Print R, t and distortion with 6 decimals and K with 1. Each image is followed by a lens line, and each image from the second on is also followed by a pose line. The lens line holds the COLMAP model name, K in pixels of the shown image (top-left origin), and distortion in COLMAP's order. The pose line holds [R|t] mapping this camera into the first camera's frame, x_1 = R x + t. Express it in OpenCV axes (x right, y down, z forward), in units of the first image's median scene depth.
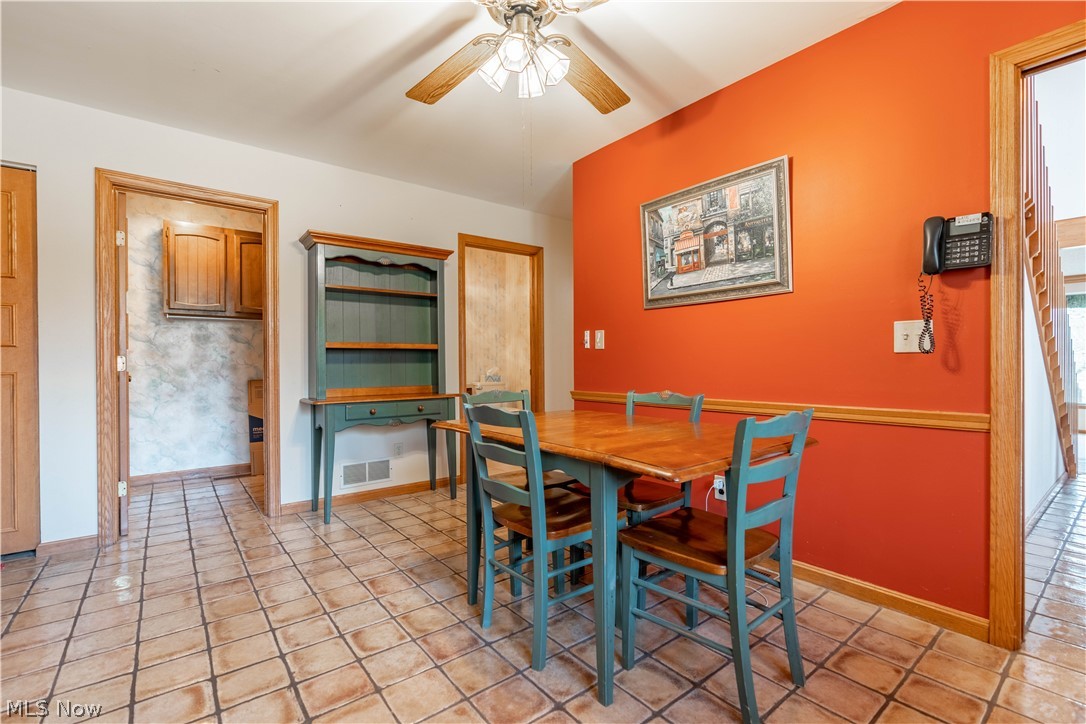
lens RADIAL K [[491.8, 0, 549.4], [0, 491.8, 360.2], [0, 0, 1]] dist [-0.006949, -0.000332]
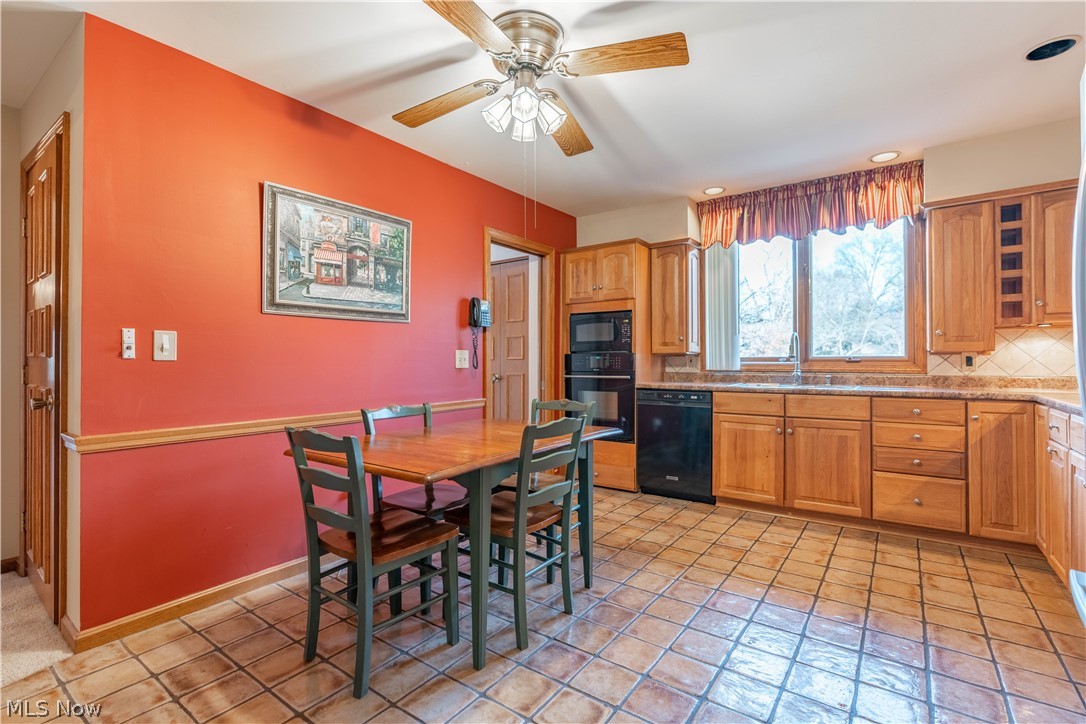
lens RADIAL K [[491.8, 0, 539.4], [0, 491.8, 361.0], [0, 0, 1]] dist [-0.006949, -0.000332]
pose [[-0.254954, 0.005353, 0.966938, -0.808477], [-0.000650, 0.999984, -0.005707, -0.023918], [-0.966953, -0.002084, -0.254947, 0.894571]]
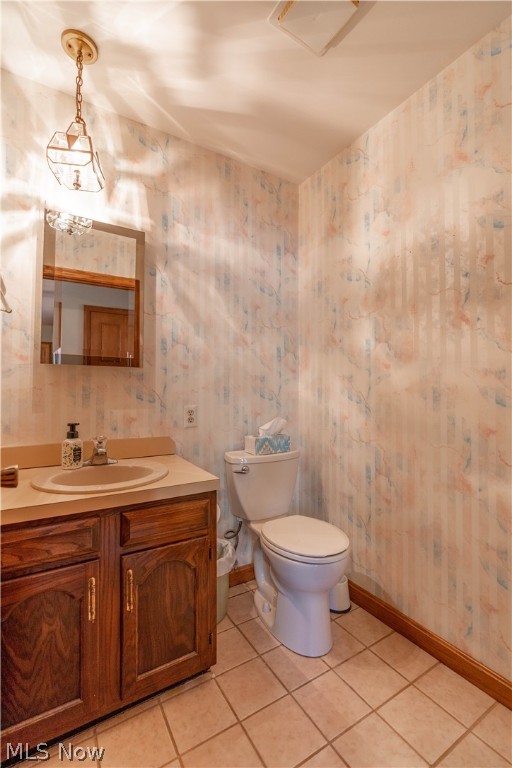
lens RADIAL K [[347.8, 0, 257.1], [0, 347.8, 383.8], [0, 0, 1]] dist [-0.006949, -0.000332]
pose [[0.991879, 0.007643, -0.126954, -0.021339], [-0.008187, 0.999959, -0.003760, -0.003831], [0.126920, 0.004769, 0.991901, 0.163723]]
